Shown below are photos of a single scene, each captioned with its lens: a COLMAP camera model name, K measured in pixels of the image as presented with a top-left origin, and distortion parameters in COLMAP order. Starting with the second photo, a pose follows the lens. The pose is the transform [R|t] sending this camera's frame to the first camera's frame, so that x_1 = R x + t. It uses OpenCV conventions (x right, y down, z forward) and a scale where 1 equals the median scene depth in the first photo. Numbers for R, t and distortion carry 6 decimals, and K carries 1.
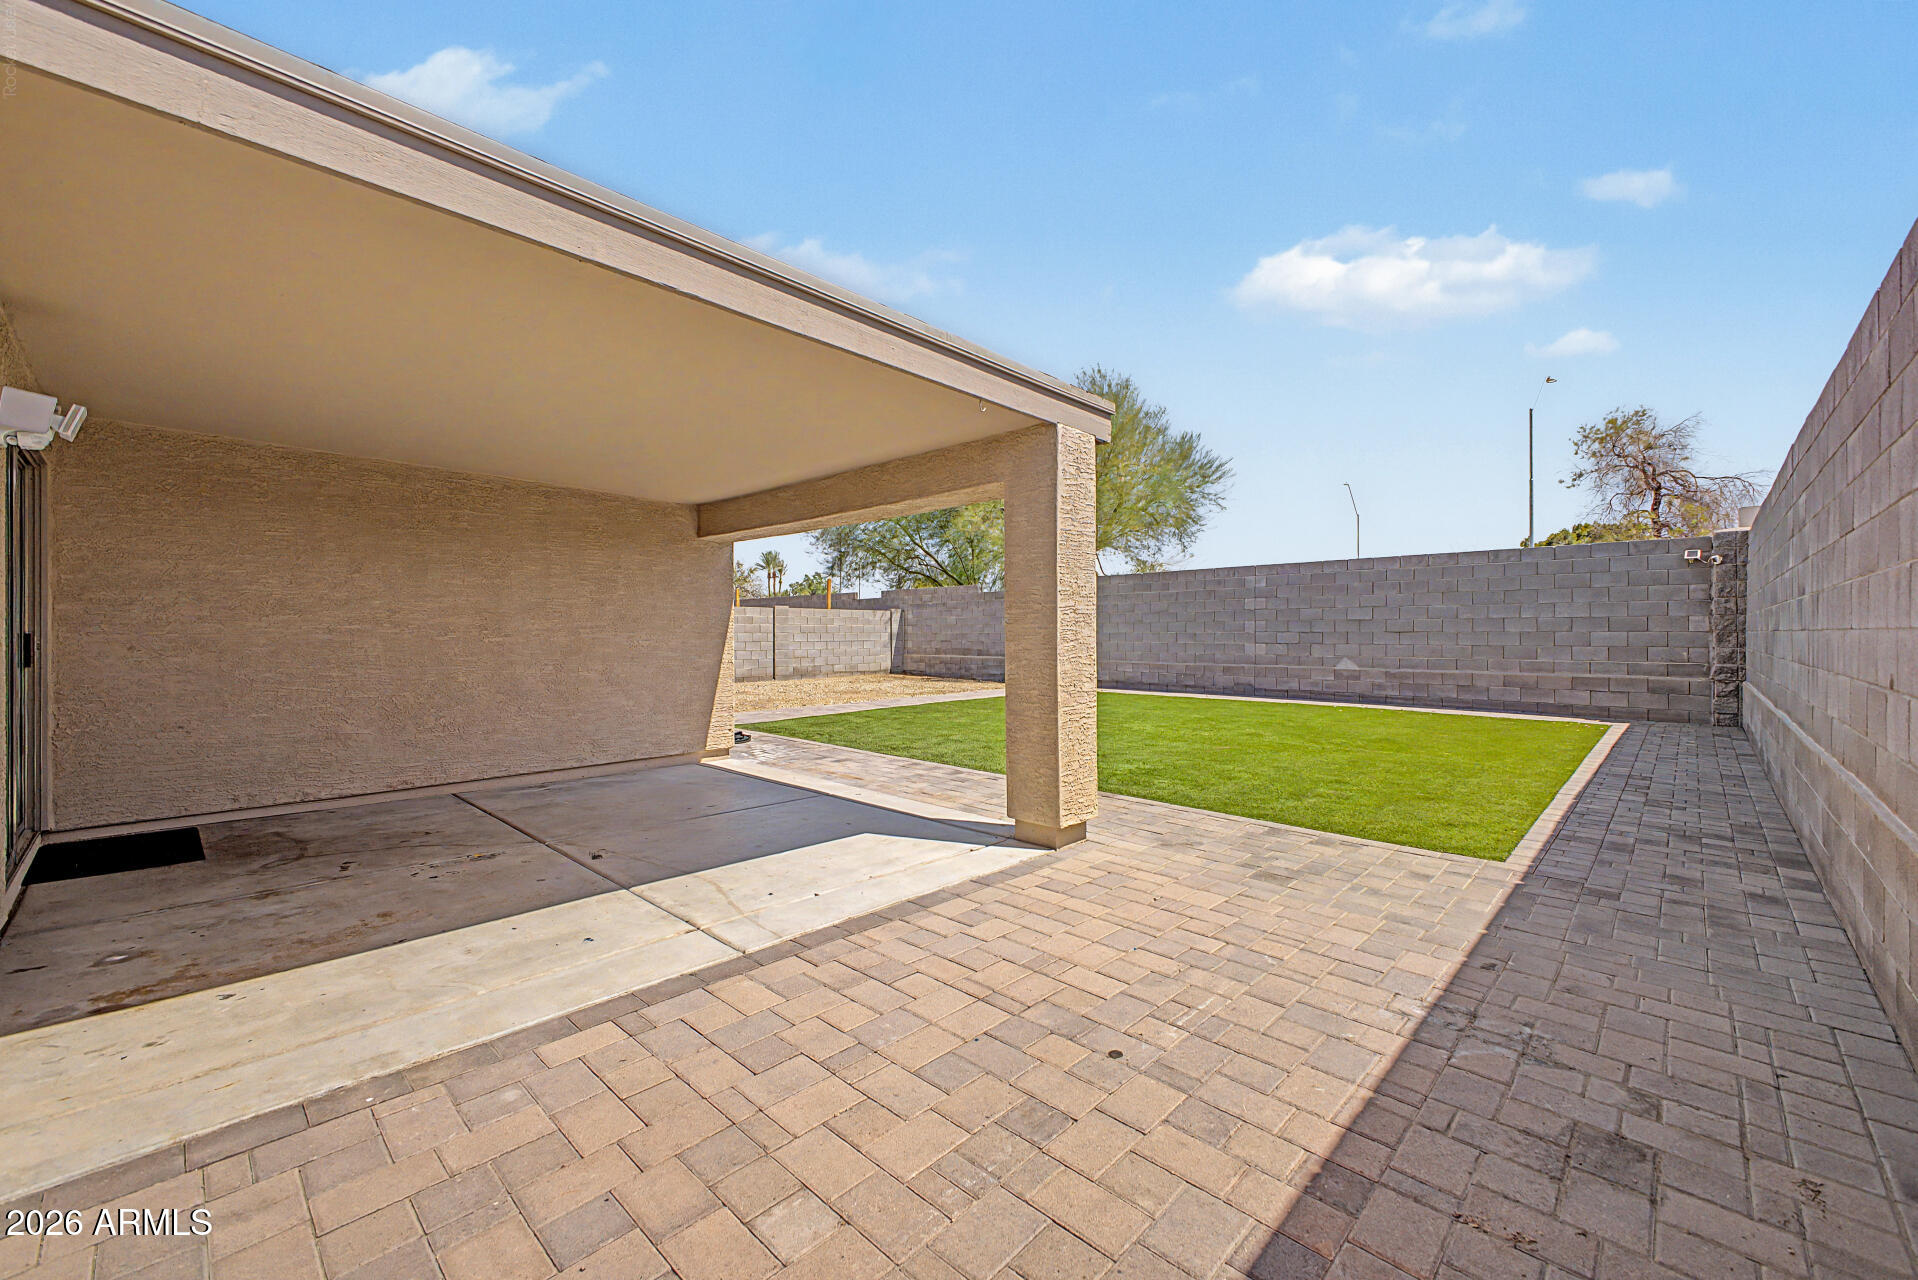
lens RADIAL K [[757.4, 0, 953.3], [0, 757.4, 640.0], [0, 0, 1]] dist [-0.002473, -0.002616]
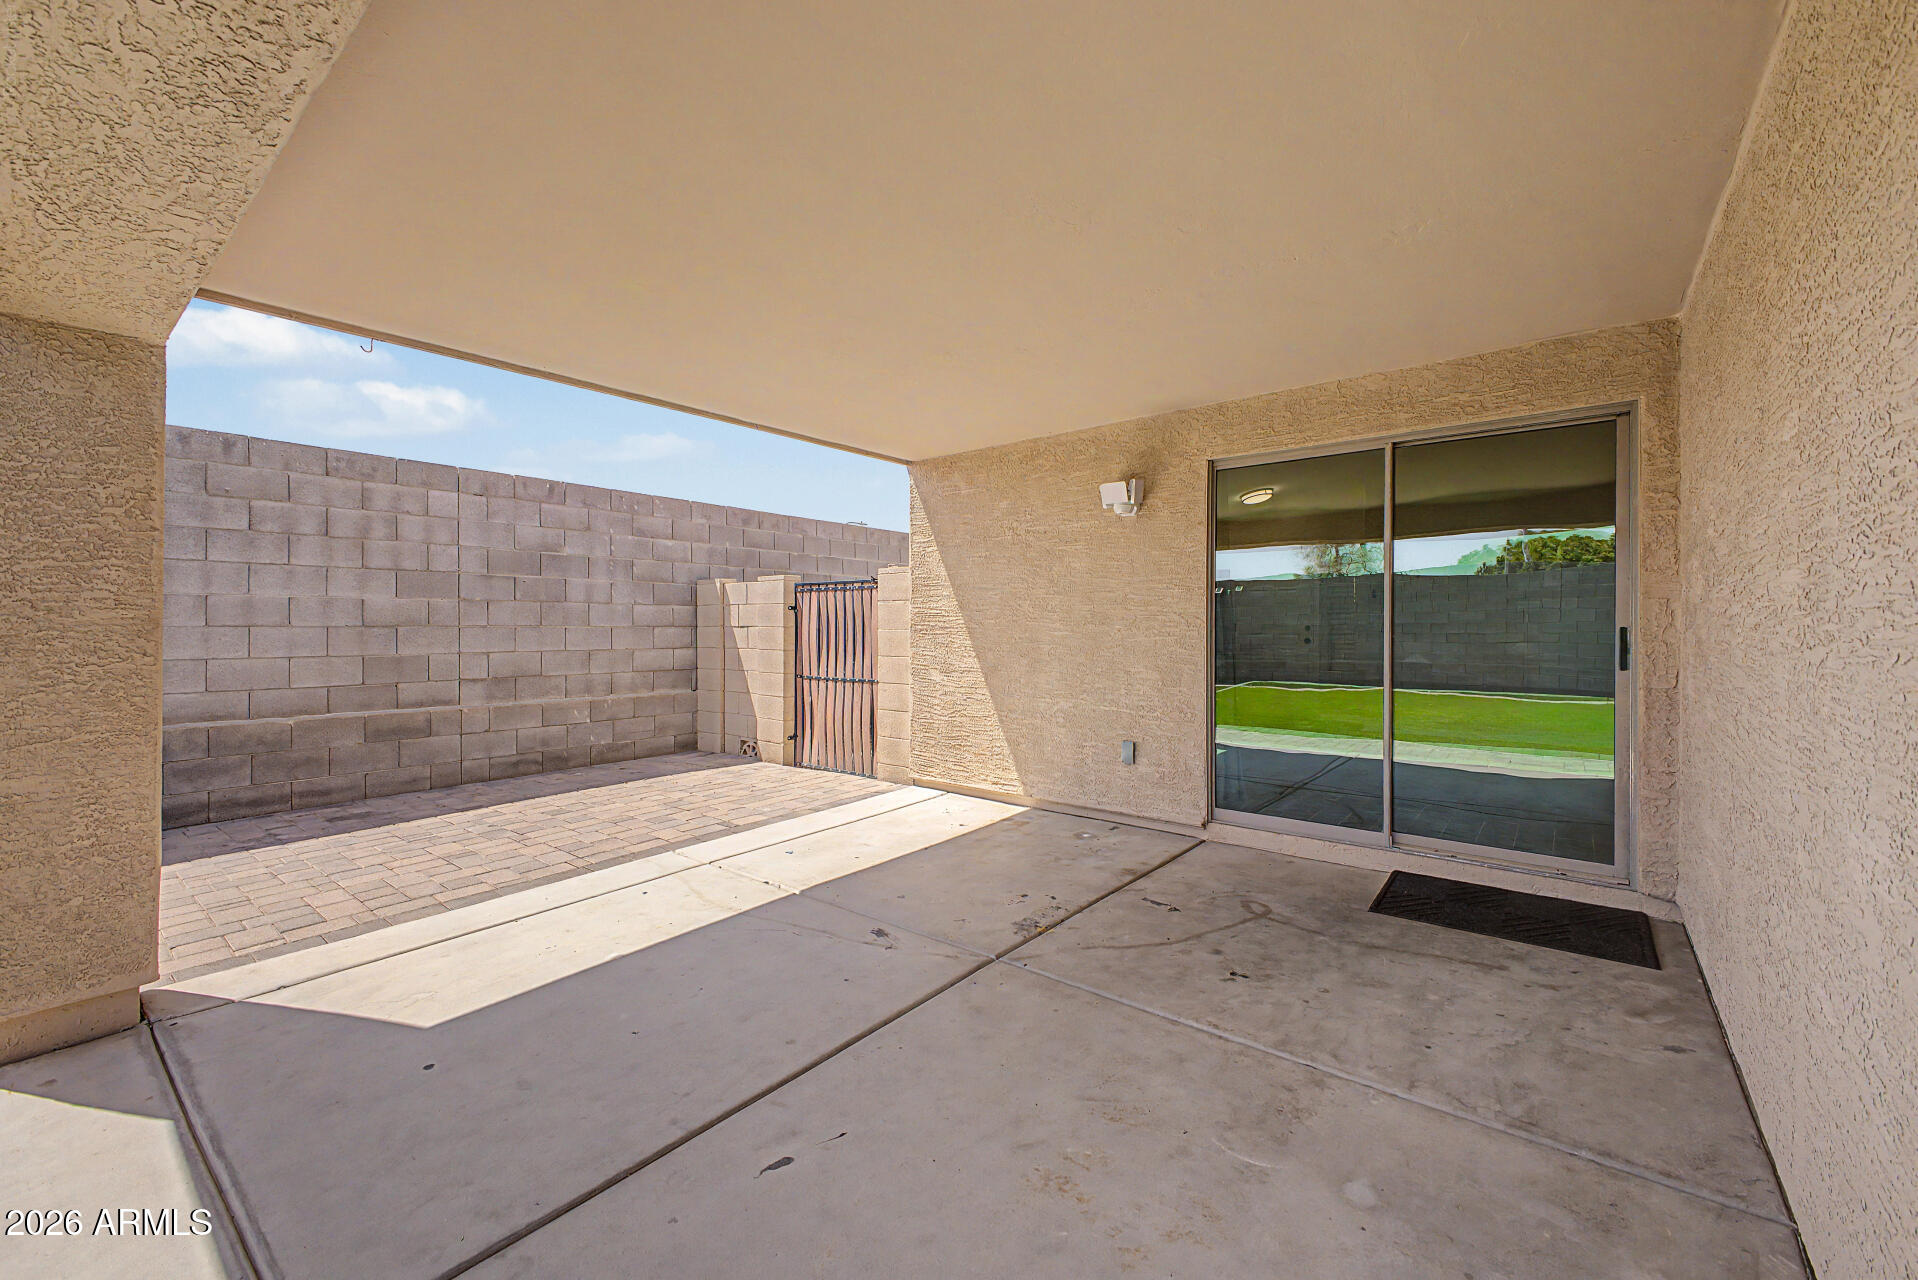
lens RADIAL K [[757.4, 0, 965.8], [0, 757.4, 631.3], [0, 0, 1]] dist [-0.002473, -0.002616]
pose [[-0.996076, -0.001556, -0.088494, -0.547443], [-0.001963, 0.999988, 0.004504, -0.007738], [0.088486, 0.004660, -0.996067, 1.937230]]
